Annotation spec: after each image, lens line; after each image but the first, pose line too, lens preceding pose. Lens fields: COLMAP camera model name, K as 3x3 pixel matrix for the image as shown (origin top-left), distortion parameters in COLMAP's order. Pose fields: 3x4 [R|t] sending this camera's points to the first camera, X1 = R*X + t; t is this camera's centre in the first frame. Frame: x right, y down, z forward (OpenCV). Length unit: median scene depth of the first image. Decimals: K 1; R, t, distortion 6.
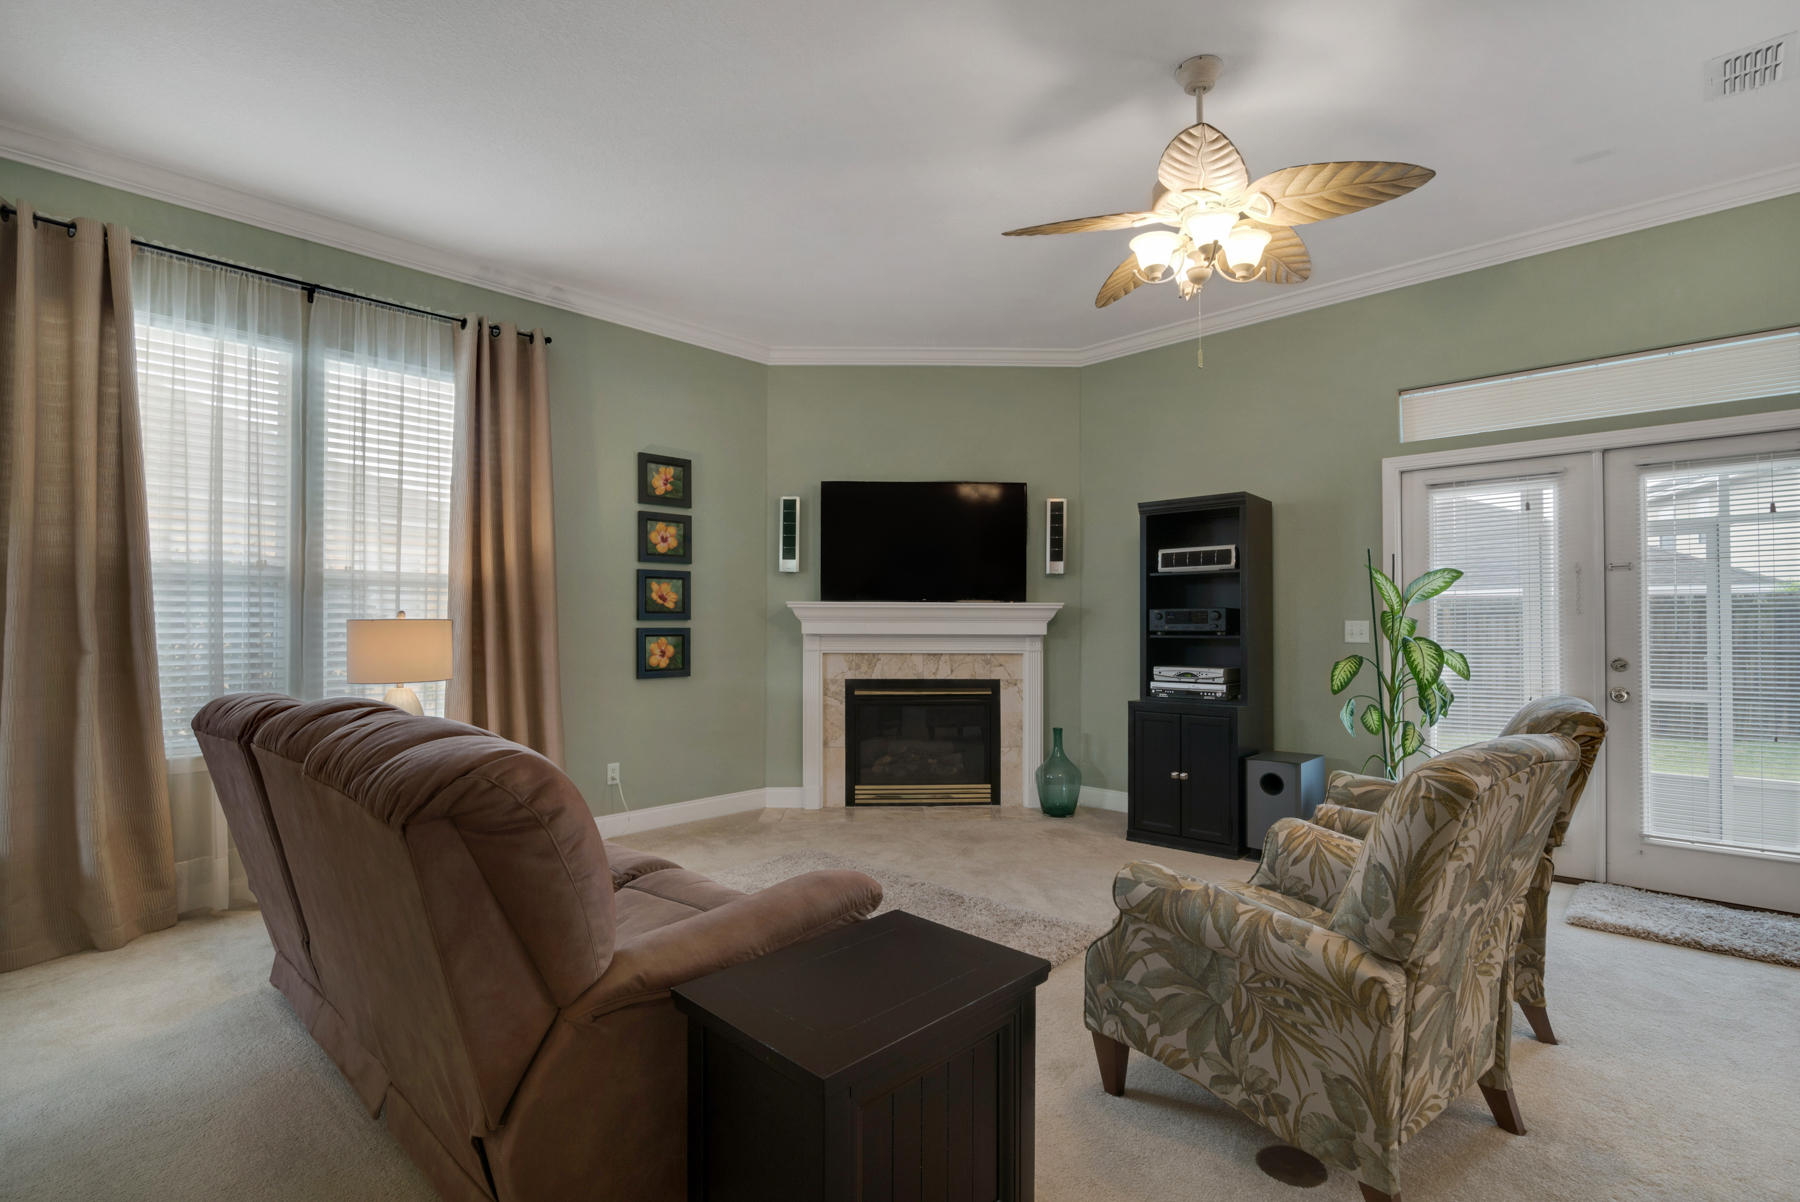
lens RADIAL K [[827.7, 0, 896.2], [0, 827.7, 609.6], [0, 0, 1]] dist [-0.017241, 0.000336]
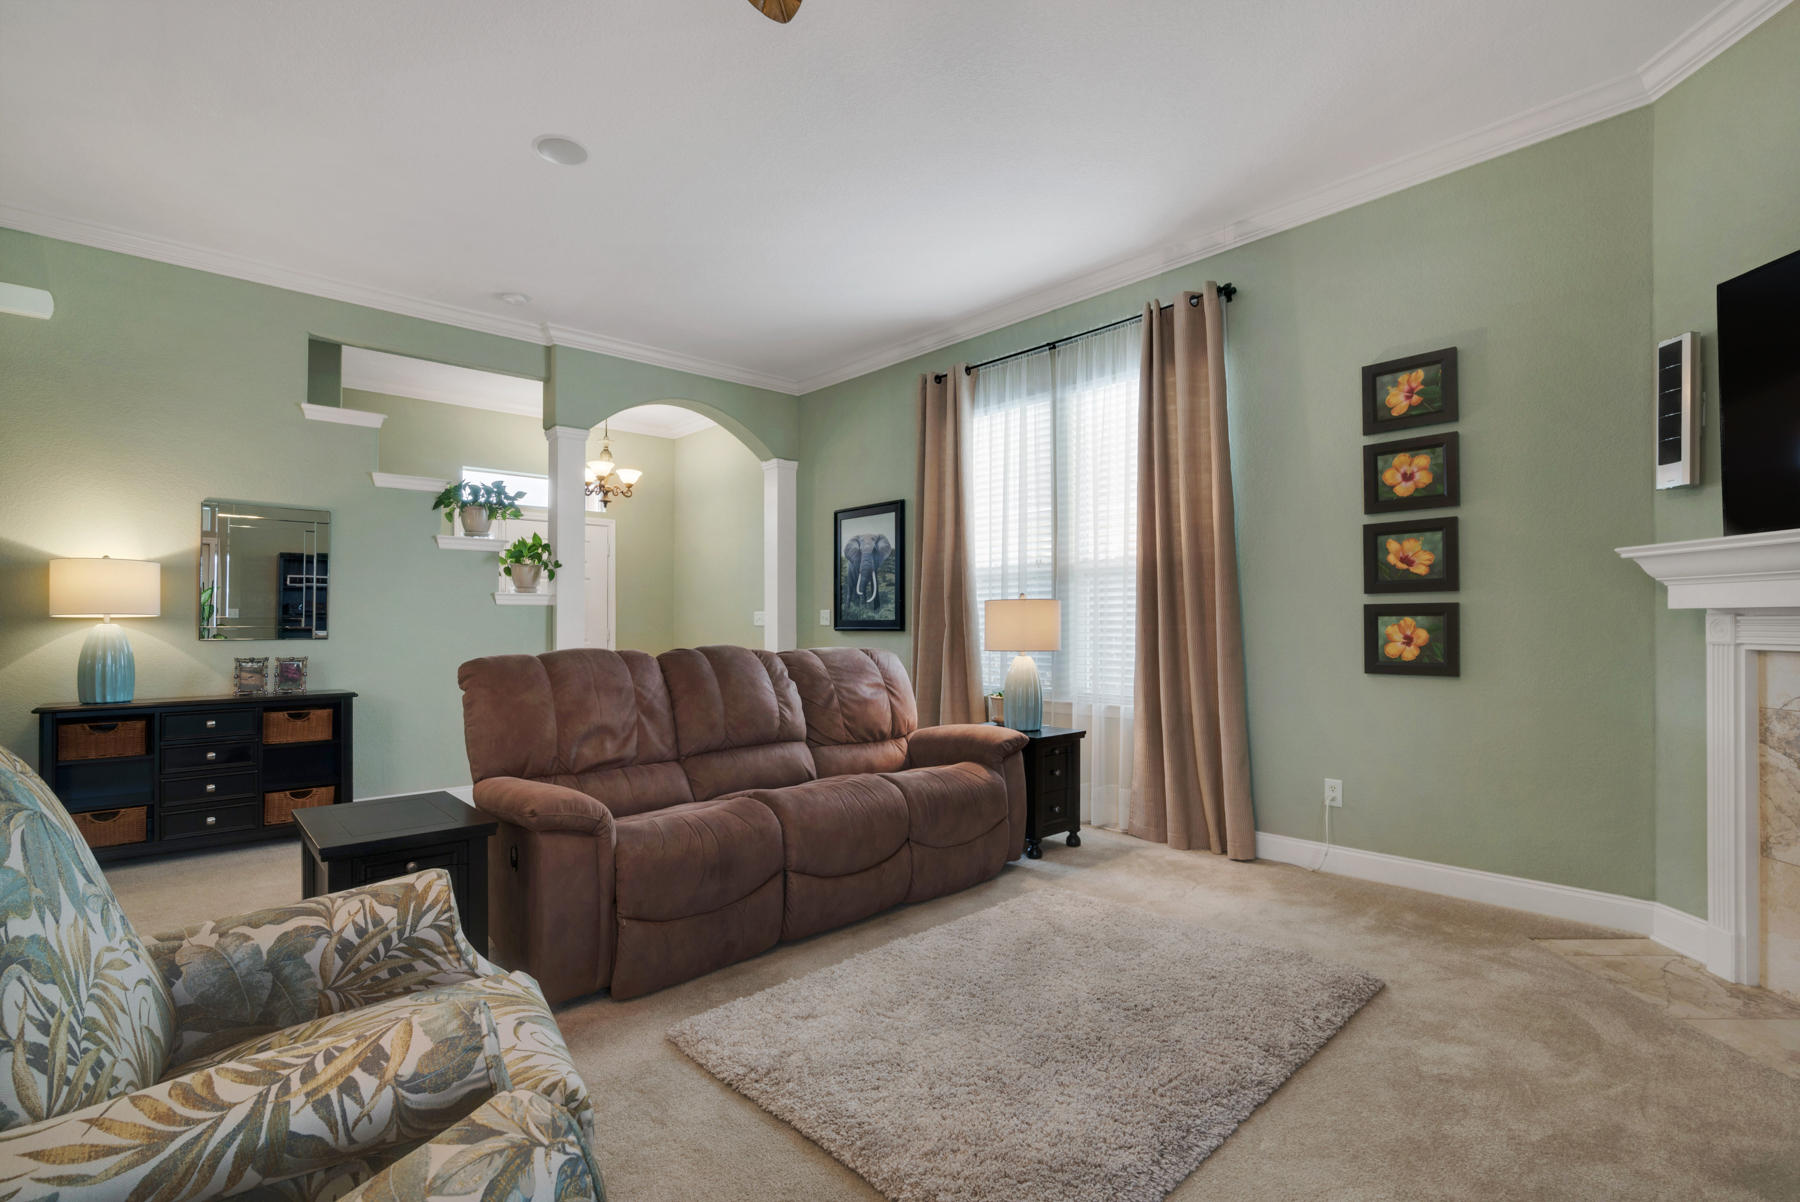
lens RADIAL K [[827.7, 0, 896.2], [0, 827.7, 609.6], [0, 0, 1]] dist [-0.017241, 0.000336]
pose [[-0.069202, -0.020253, -0.997397, 0.429096], [0.018246, 0.999601, -0.021564, 0.033442], [0.997436, -0.019691, -0.068805, 0.603003]]
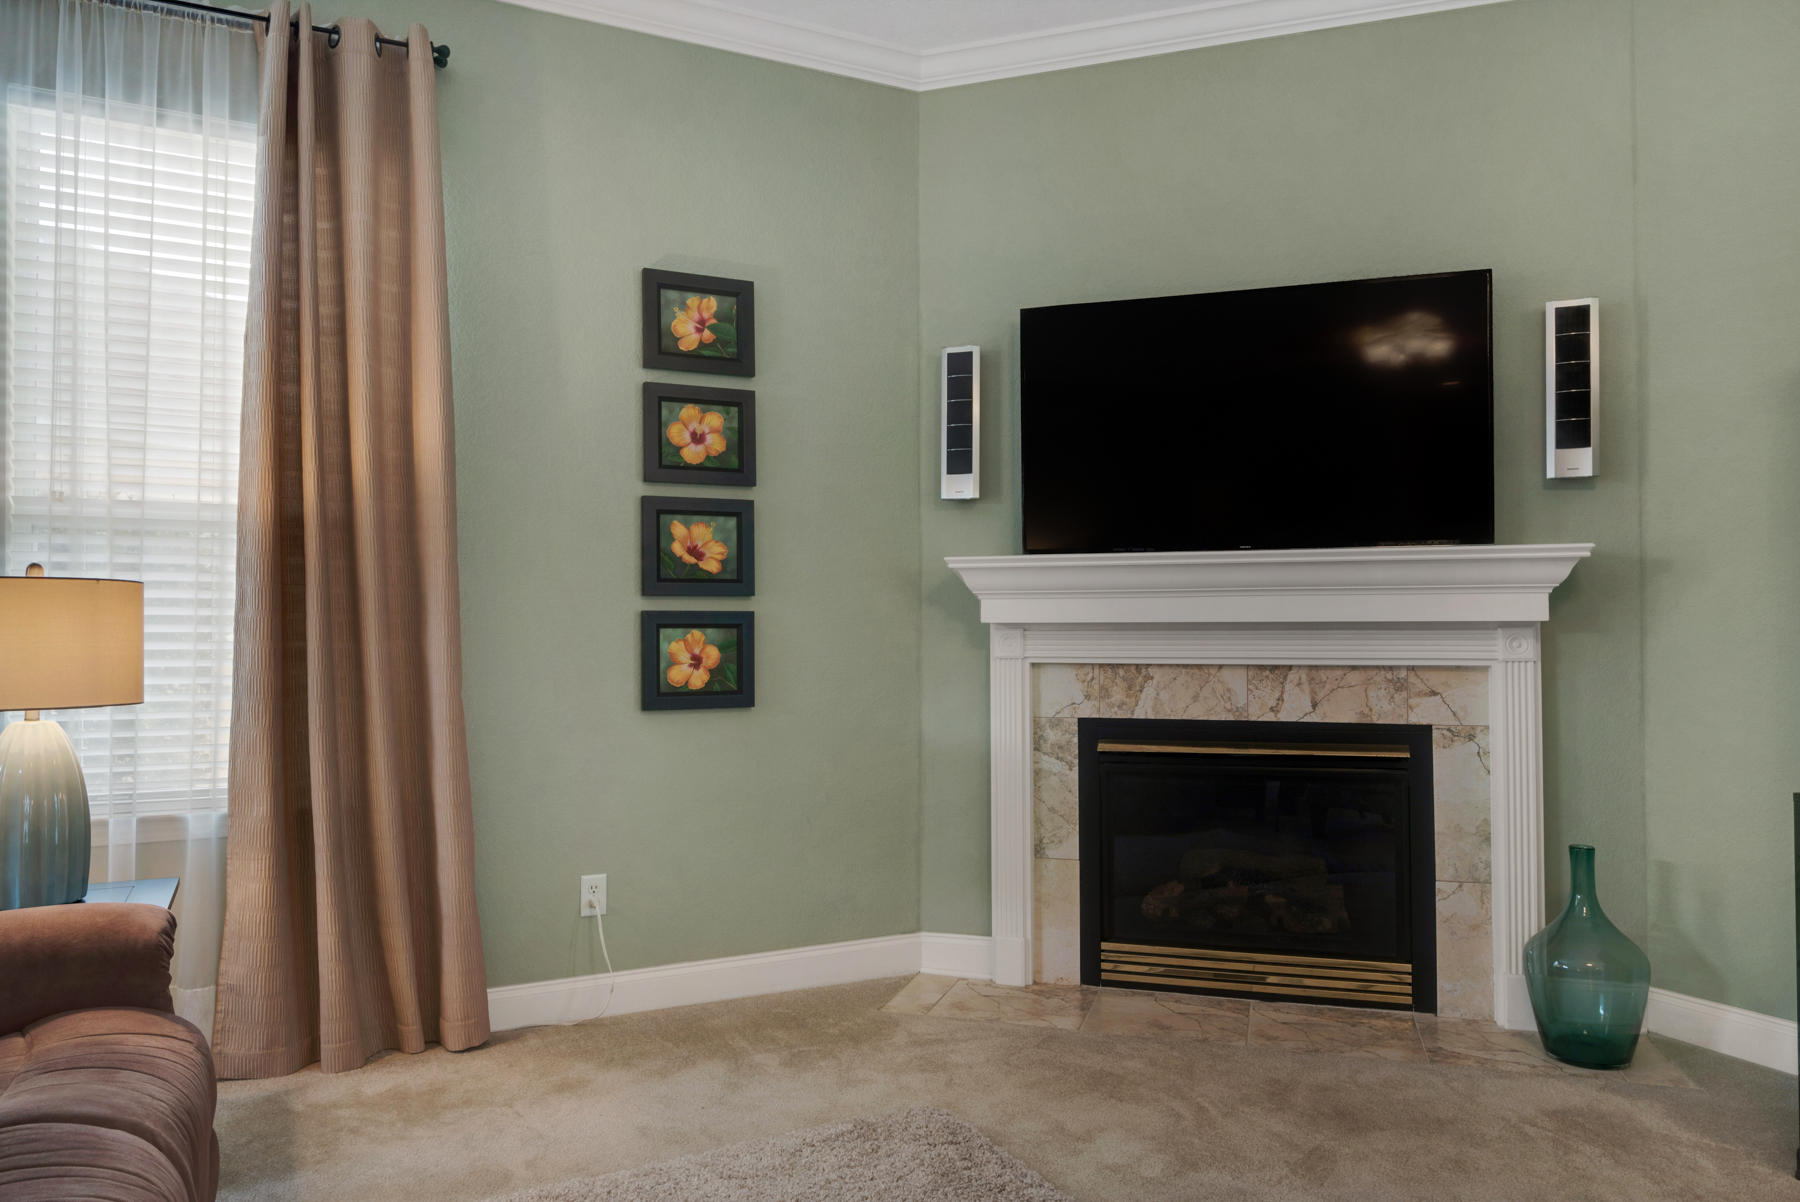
lens RADIAL K [[1215.5, 0, 879.7], [0, 1215.5, 604.4], [0, 0, 1]] dist [-0.000547, 0.000375]
pose [[0.941520, -0.013402, -0.336690, 0.074668], [0.011348, 0.999903, -0.008068, 0.024667], [0.336766, 0.003775, 0.941581, 0.325275]]
